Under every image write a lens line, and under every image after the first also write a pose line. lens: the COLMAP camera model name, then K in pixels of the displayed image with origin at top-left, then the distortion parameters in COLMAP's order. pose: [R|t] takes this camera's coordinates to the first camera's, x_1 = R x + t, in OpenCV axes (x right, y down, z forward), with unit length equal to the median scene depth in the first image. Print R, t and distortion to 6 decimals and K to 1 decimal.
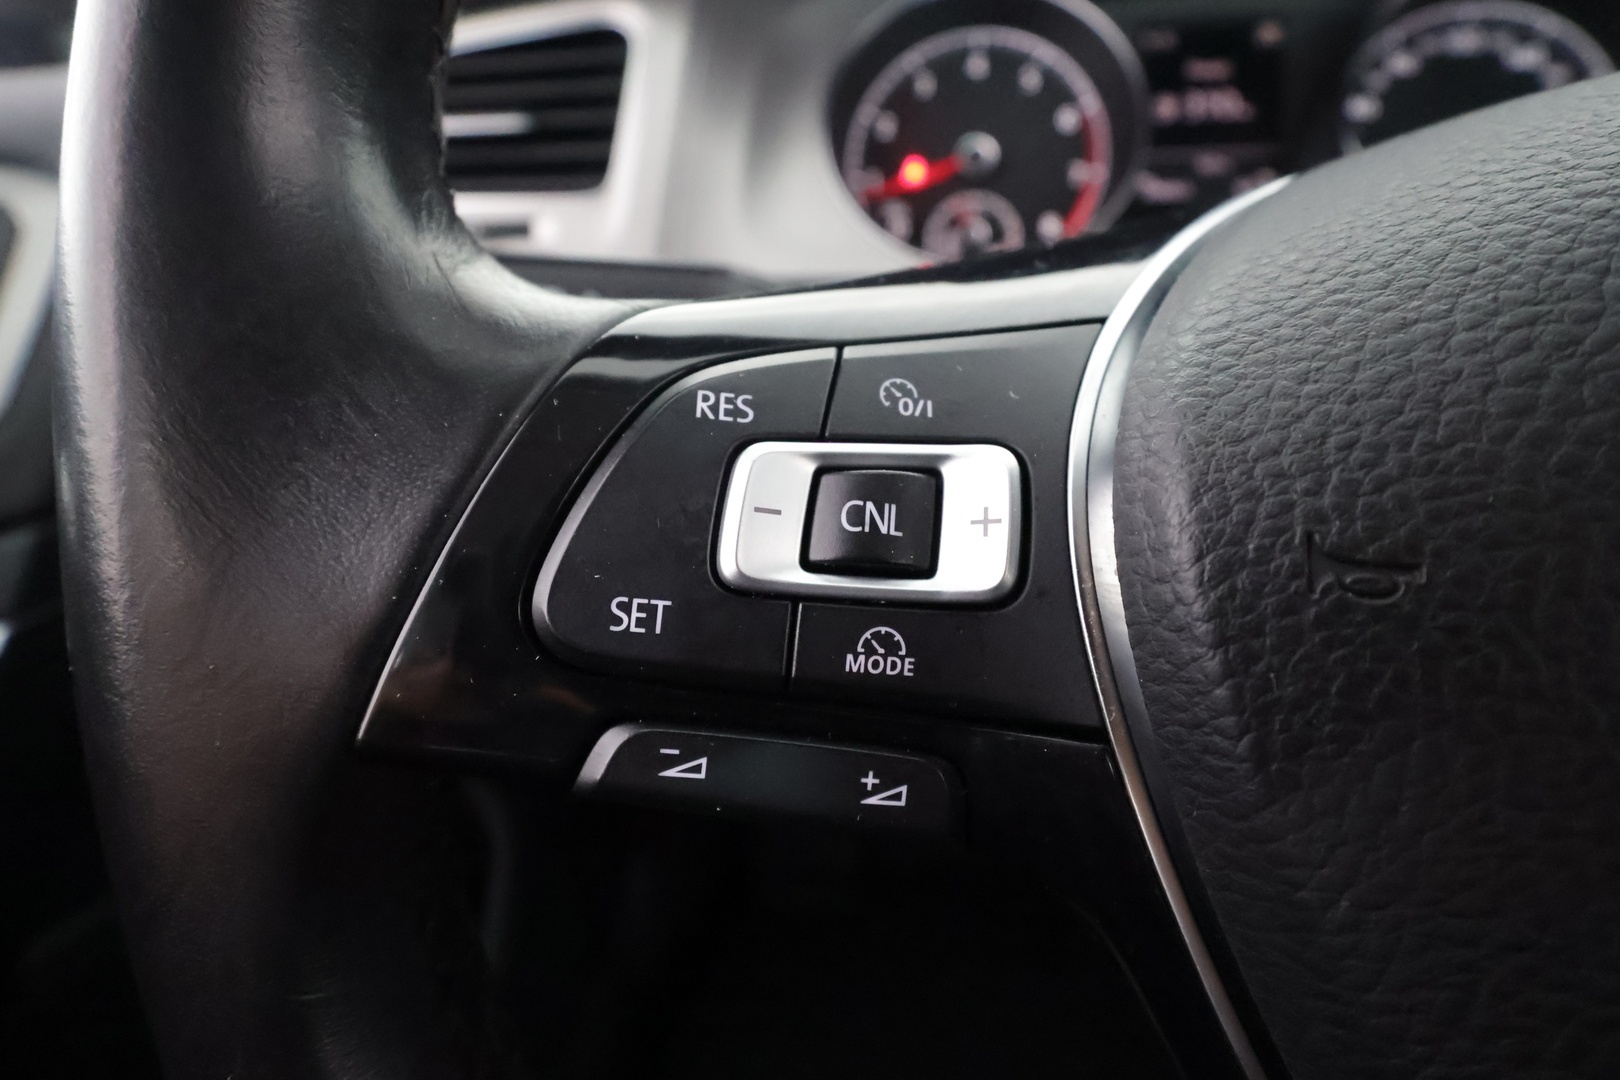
lens RADIAL K [[890.0, 0, 810.0], [0, 890.0, 540.0], [0, 0, 1]] dist [0.026762, 0.001153]
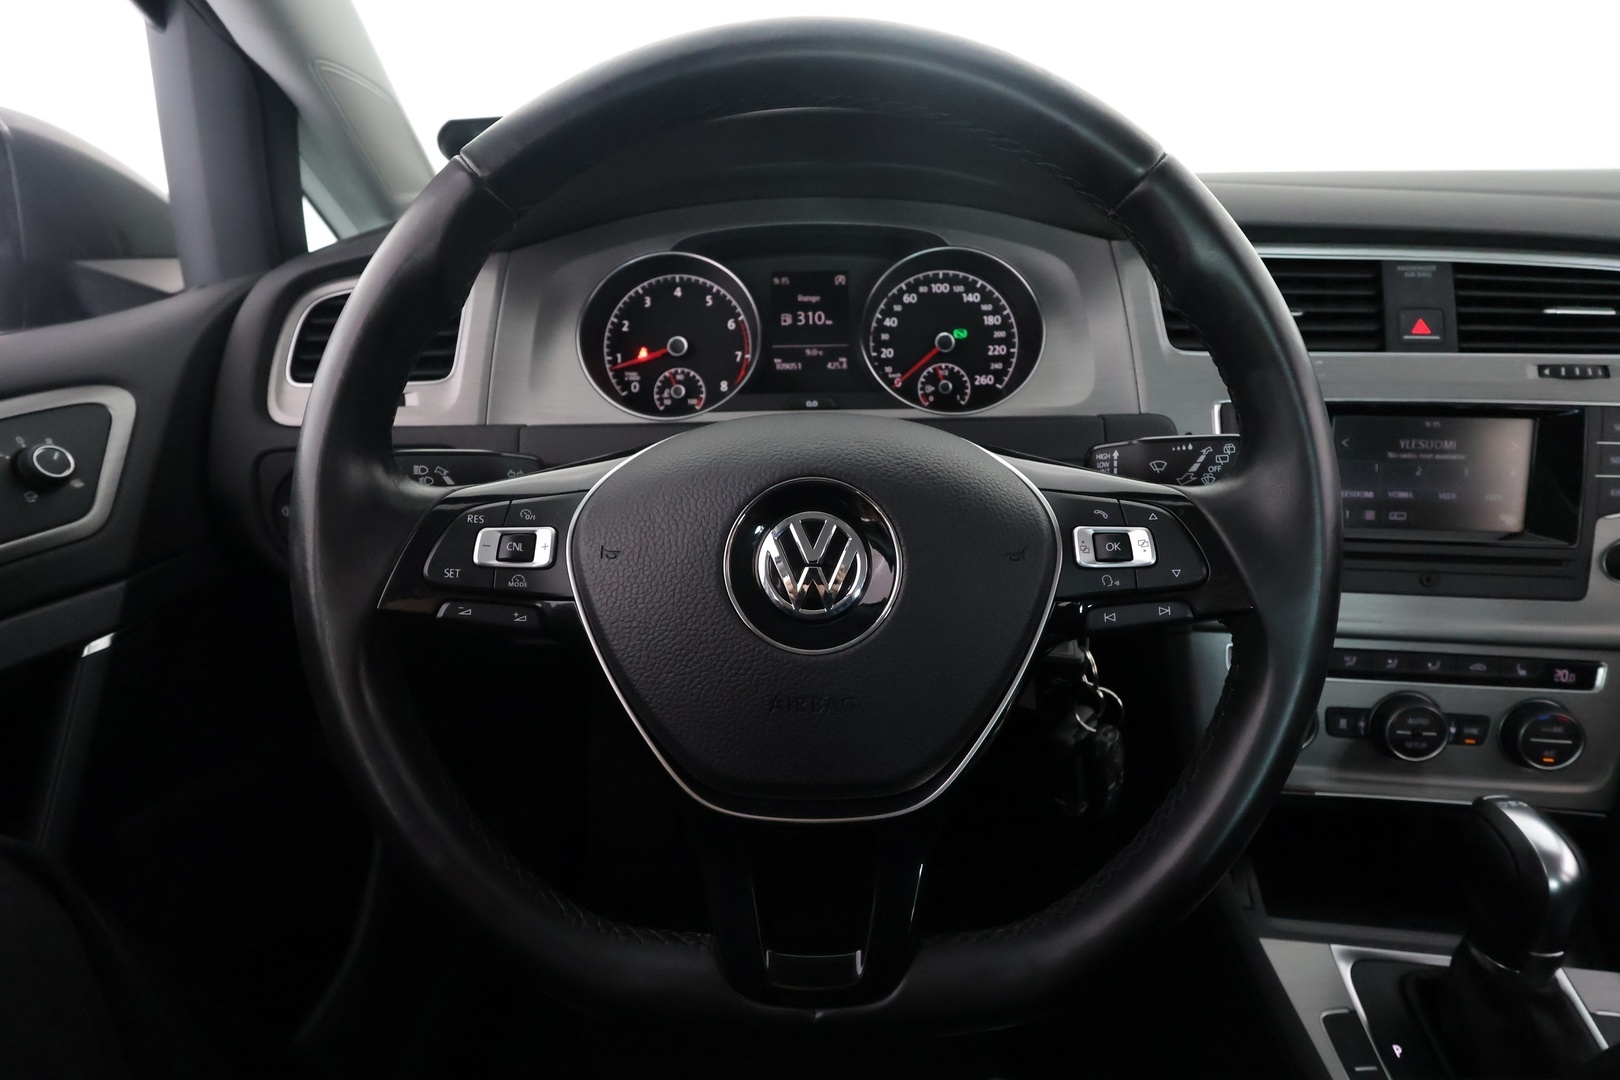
lens RADIAL K [[890.0, 0, 810.0], [0, 890.0, 540.0], [0, 0, 1]] dist [0.026762, 0.001153]
pose [[0.989884, -0.031114, 0.138425, 0.785571], [0.039176, 0.997668, -0.055898, 0.208914], [-0.136363, 0.060755, 0.988794, -2.956421]]
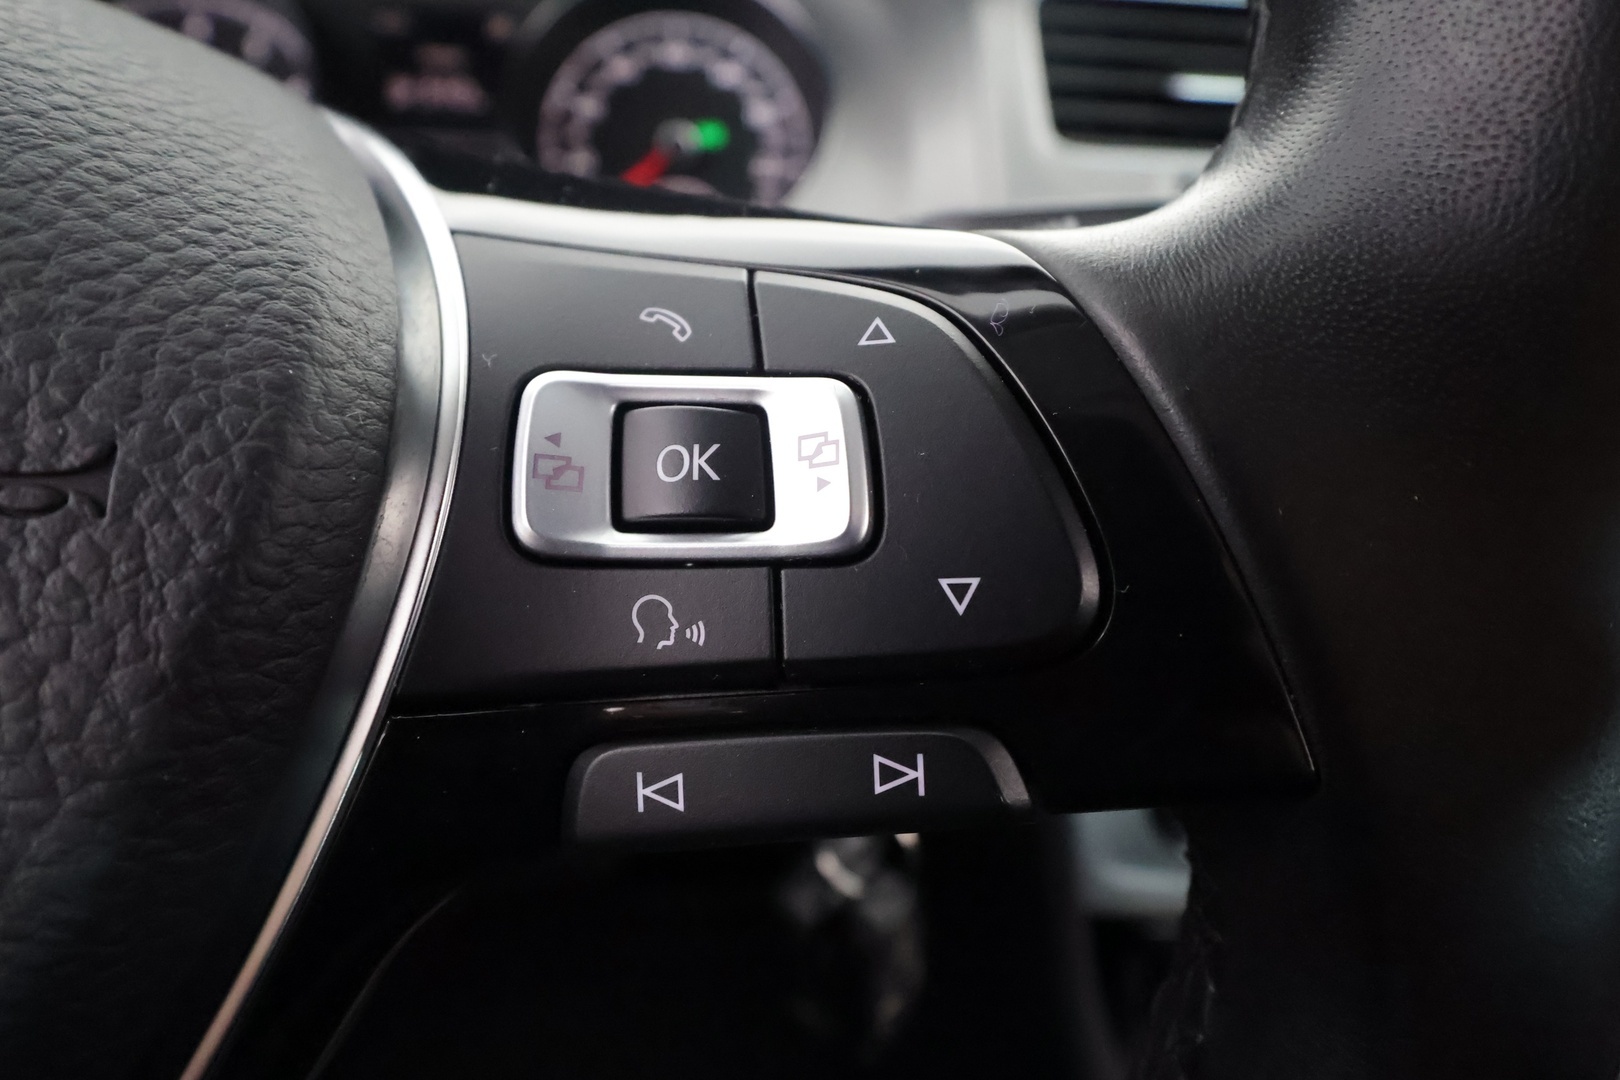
lens RADIAL K [[890.0, 0, 810.0], [0, 890.0, 540.0], [0, 0, 1]] dist [0.026762, 0.001153]
pose [[0.970591, -0.012252, 0.240422, 2.532133], [0.017141, 0.999686, -0.018251, 0.162294], [-0.240123, 0.021836, 0.970497, -0.138495]]
